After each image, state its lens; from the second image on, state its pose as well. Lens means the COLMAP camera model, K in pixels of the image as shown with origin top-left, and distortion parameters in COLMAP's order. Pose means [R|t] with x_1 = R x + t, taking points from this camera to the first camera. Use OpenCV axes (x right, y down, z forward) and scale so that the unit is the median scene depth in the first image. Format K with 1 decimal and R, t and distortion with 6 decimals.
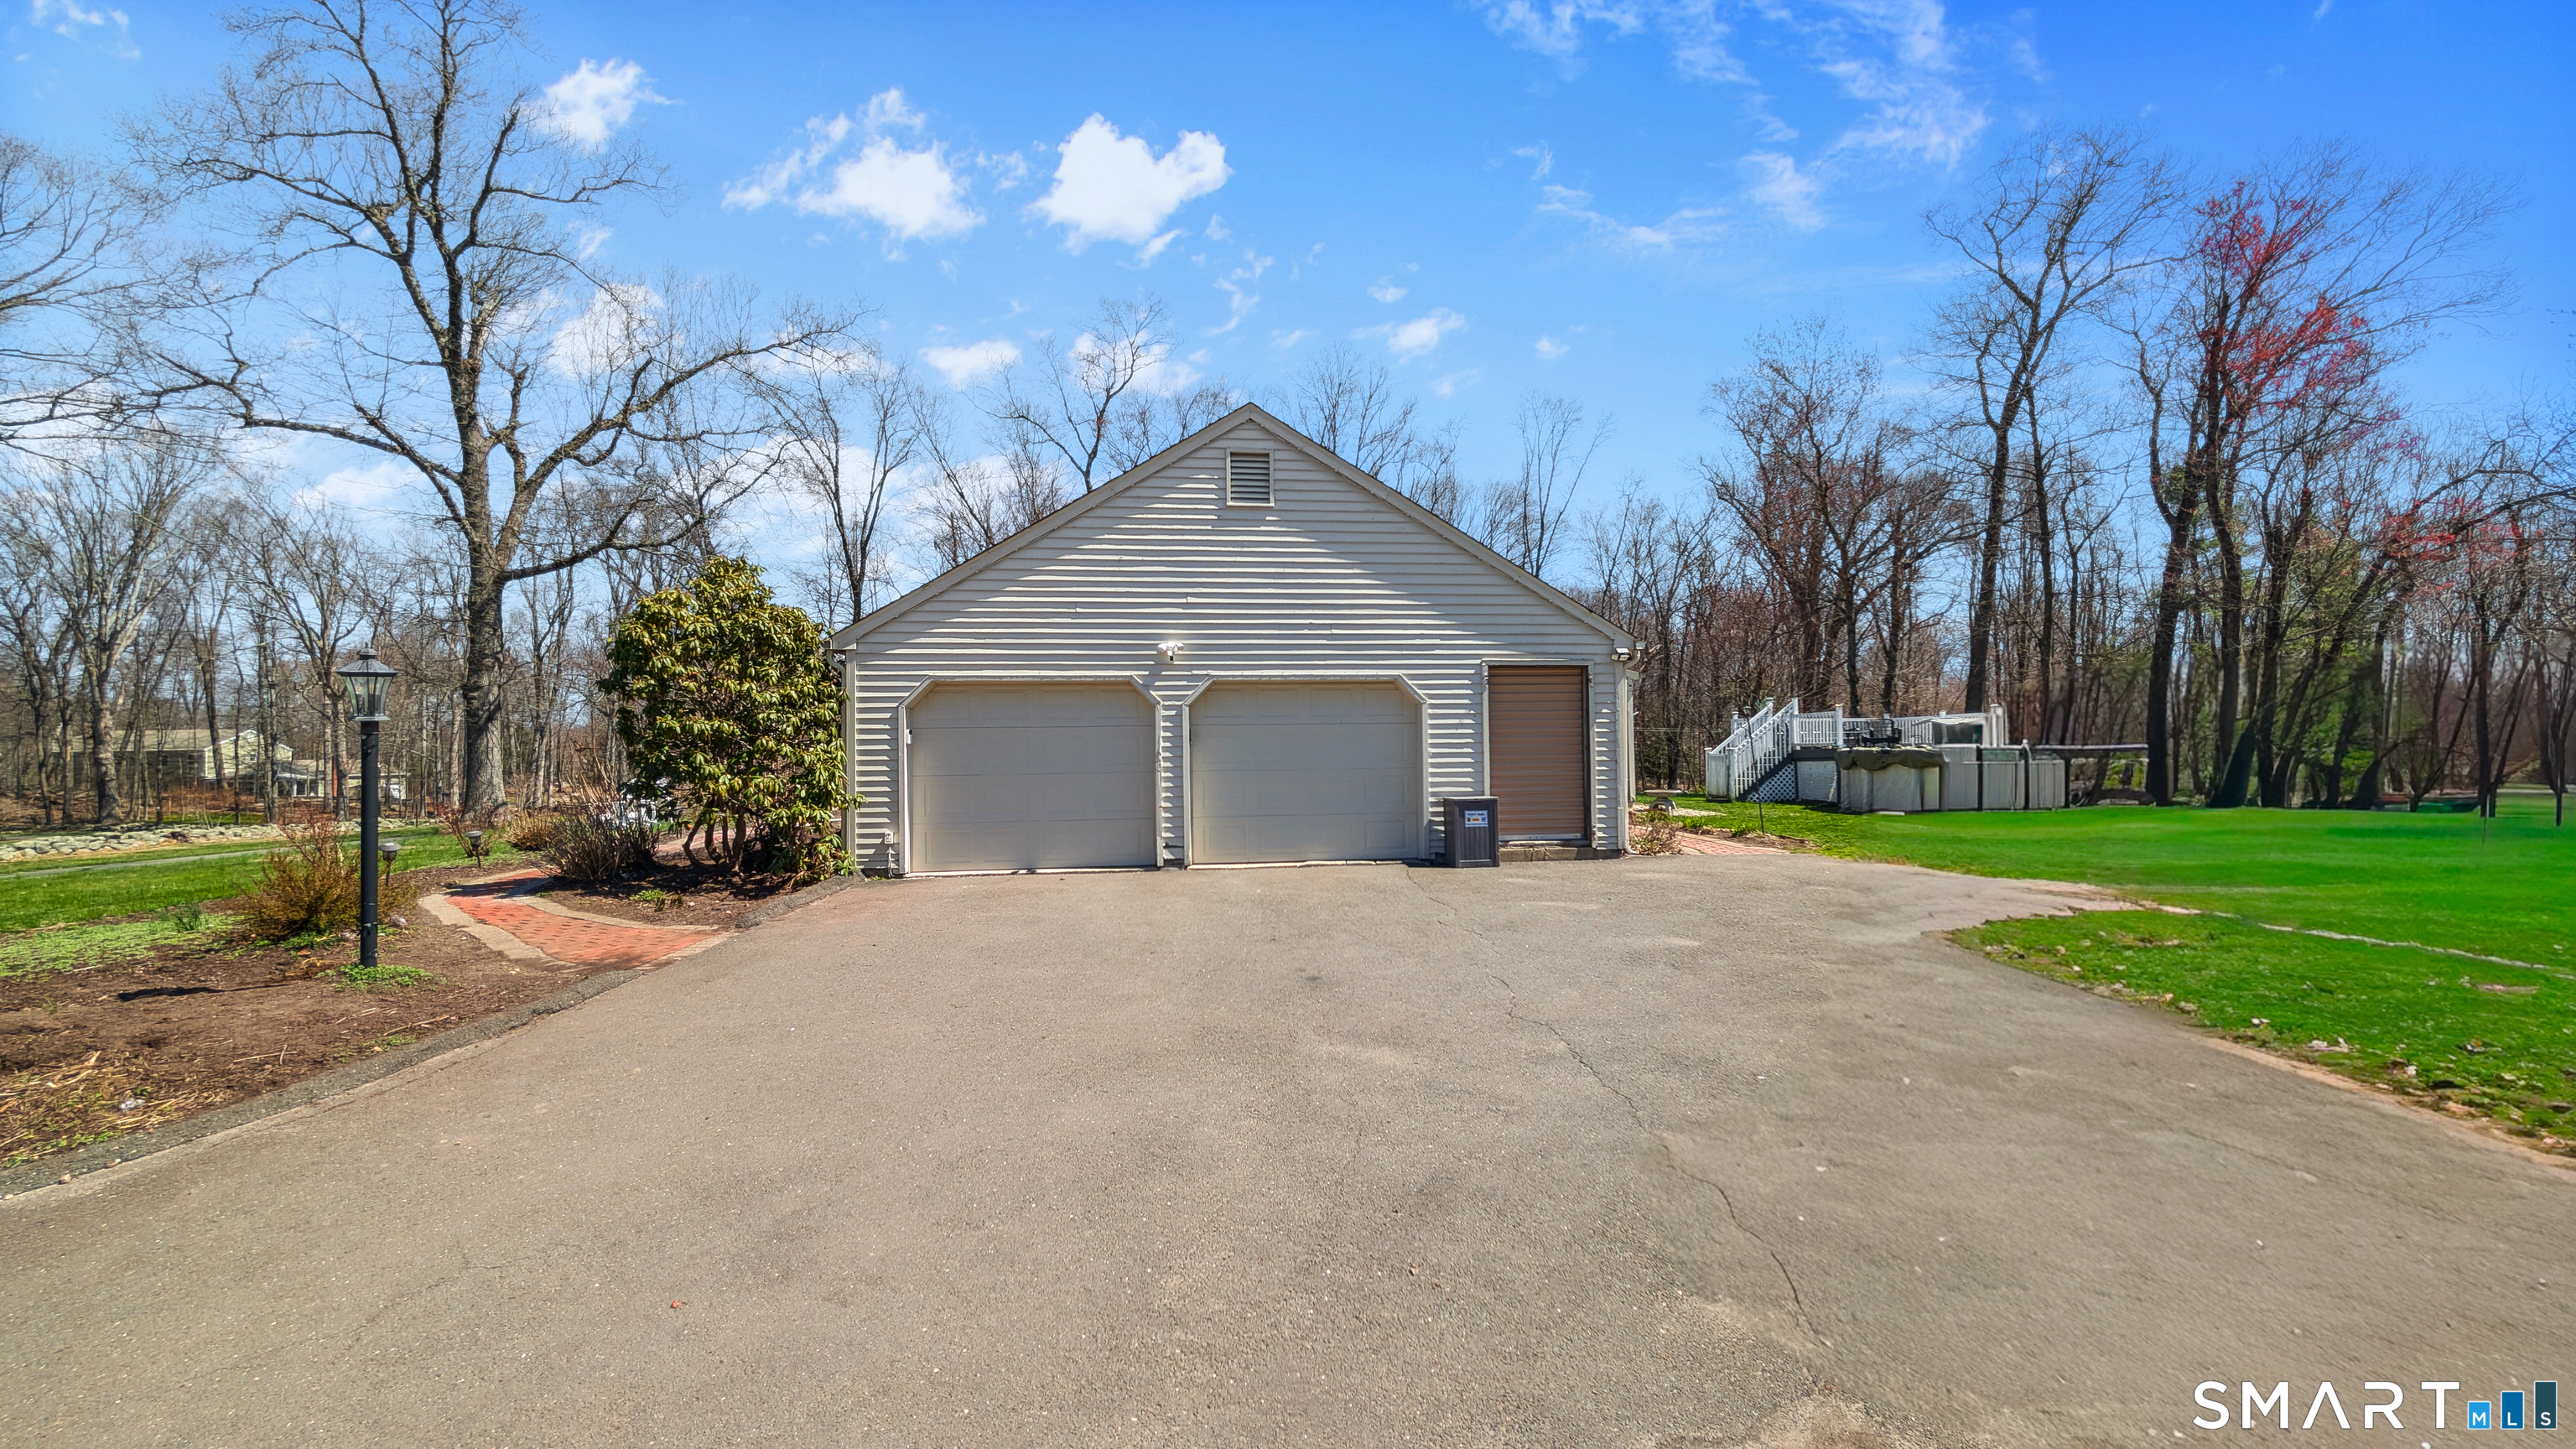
lens RADIAL K [[946.4, 0, 1288.0], [0, 946.4, 724.5], [0, 0, 1]] dist [0.000593, 0.000075]
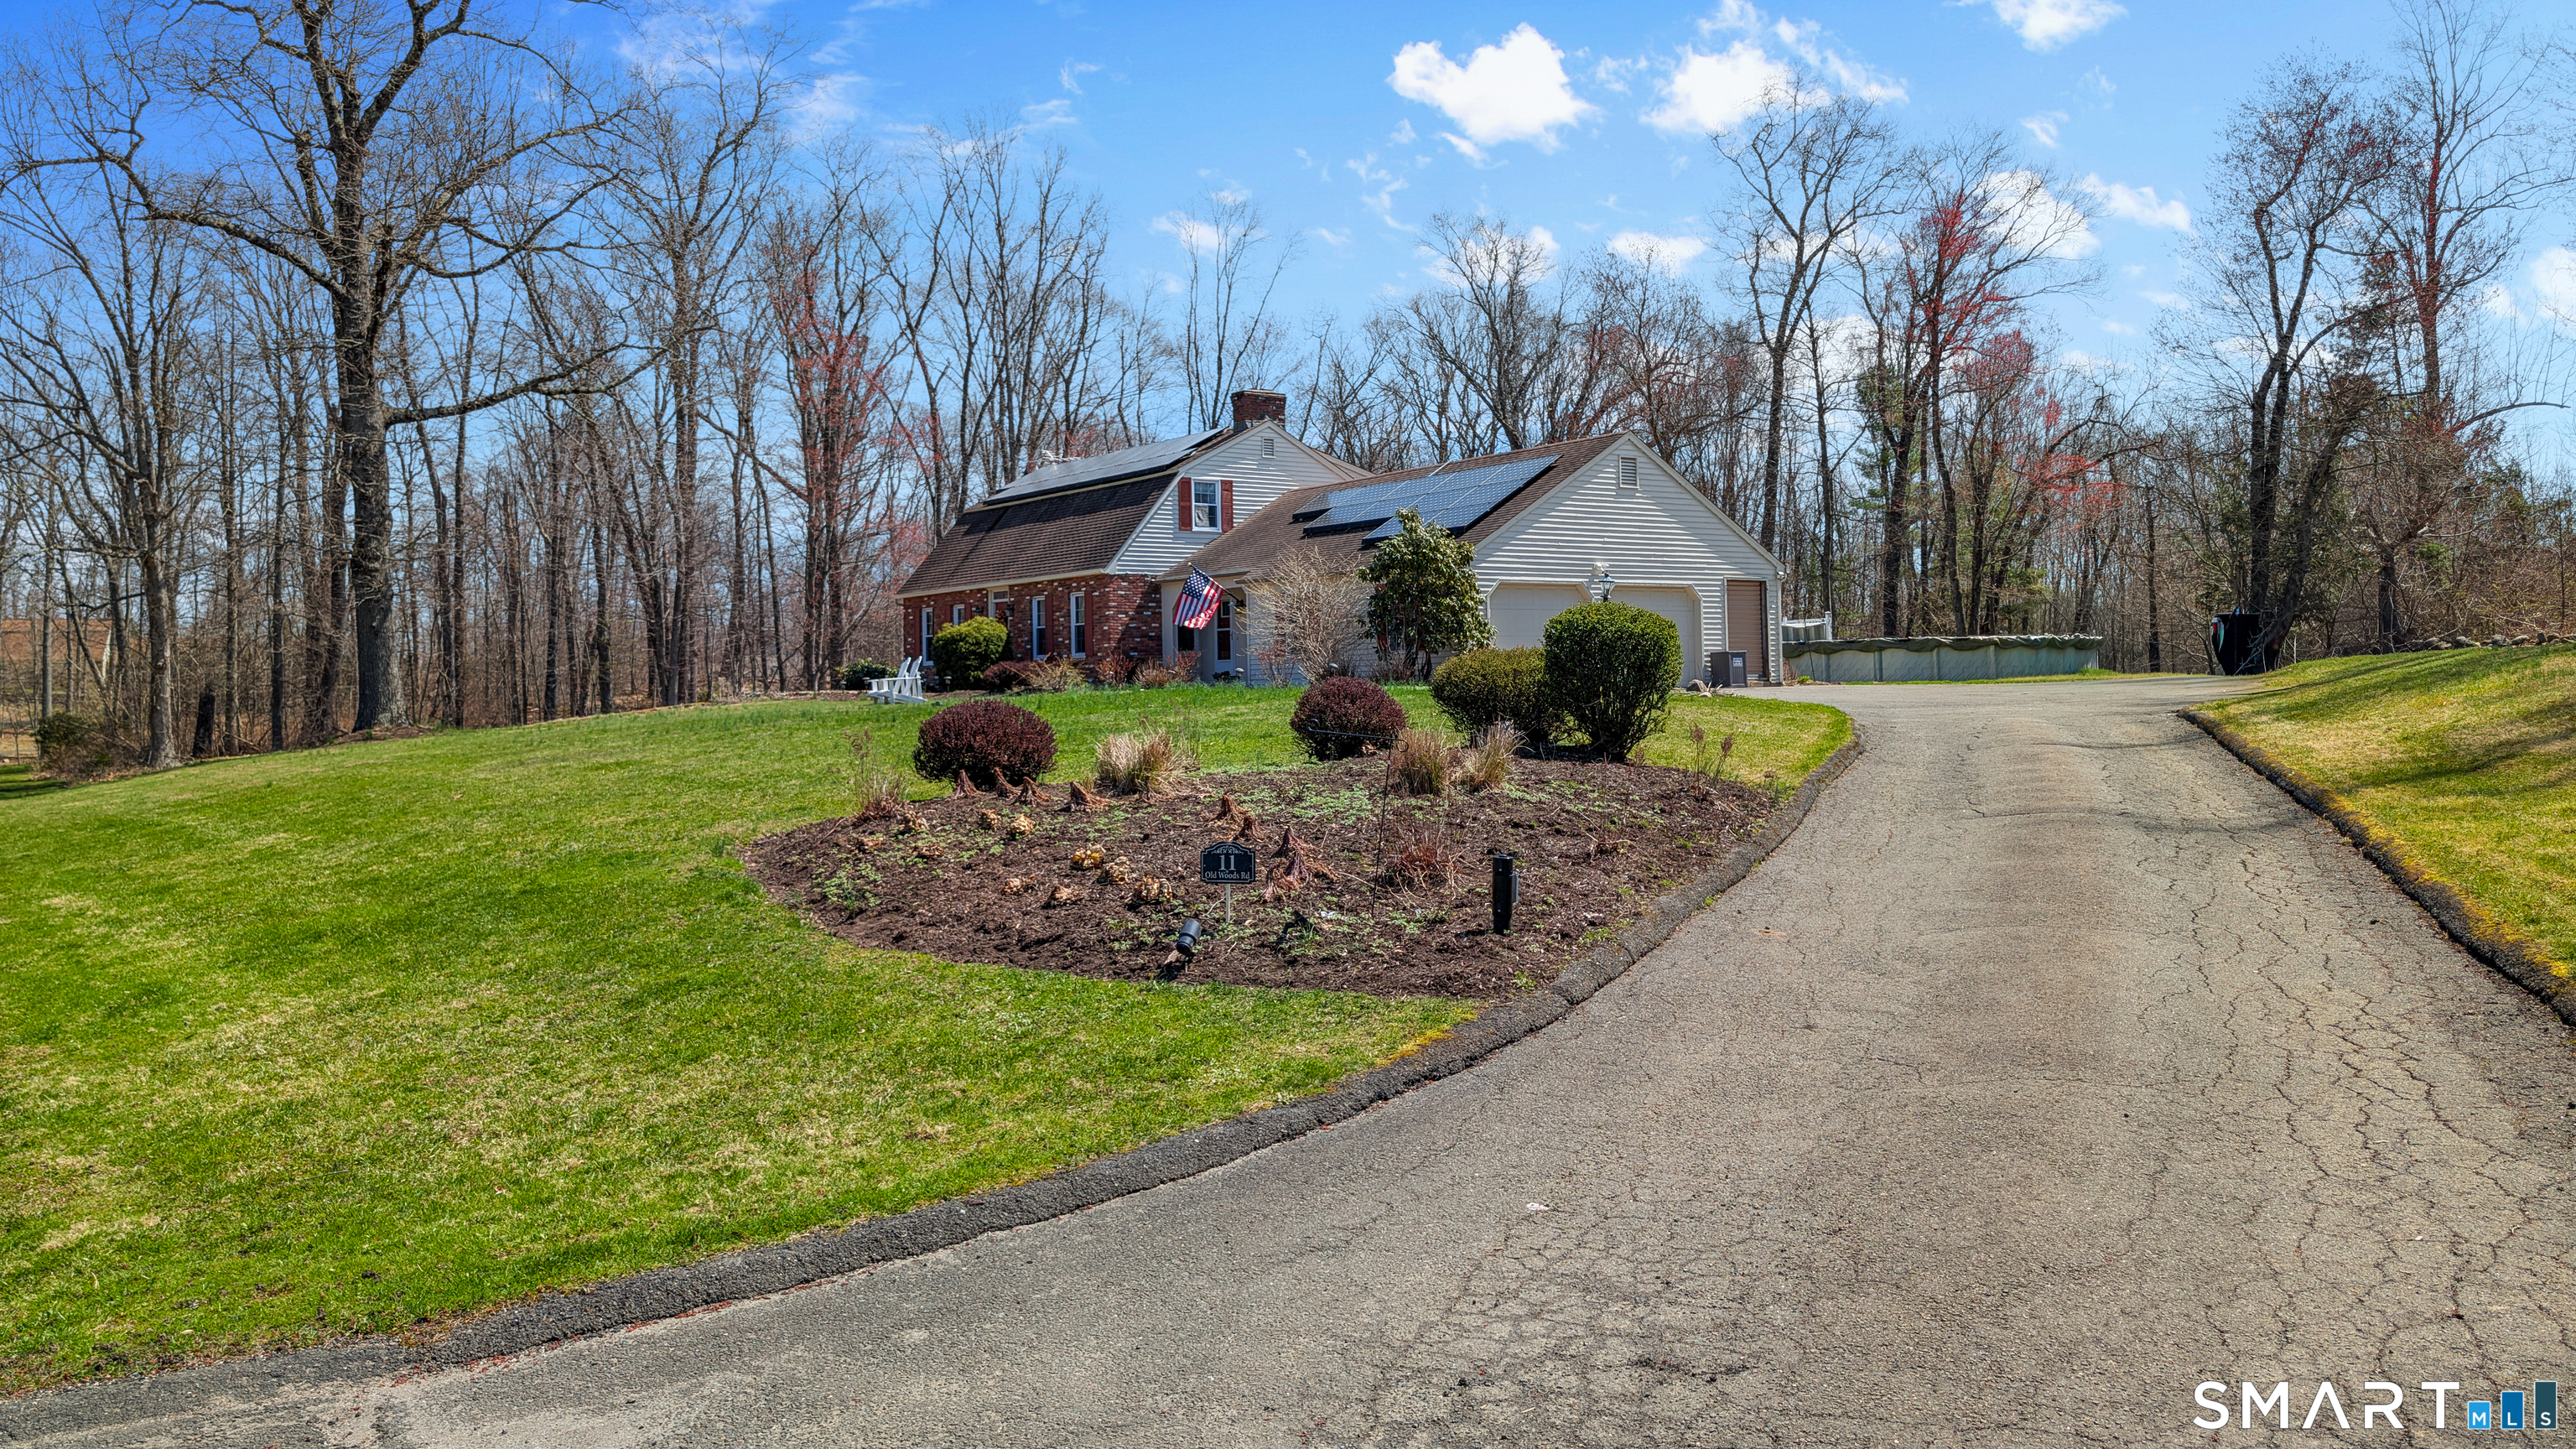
lens RADIAL K [[1896.2, 0, 1288.0], [0, 1896.2, 724.5], [0, 0, 1]] dist [-0.001527, -0.000400]
pose [[0.871657, -0.014551, 0.489901, -2.309369], [0.000211, 0.999570, 0.029315, 0.108157], [-0.490117, -0.025449, 0.871285, -1.751641]]
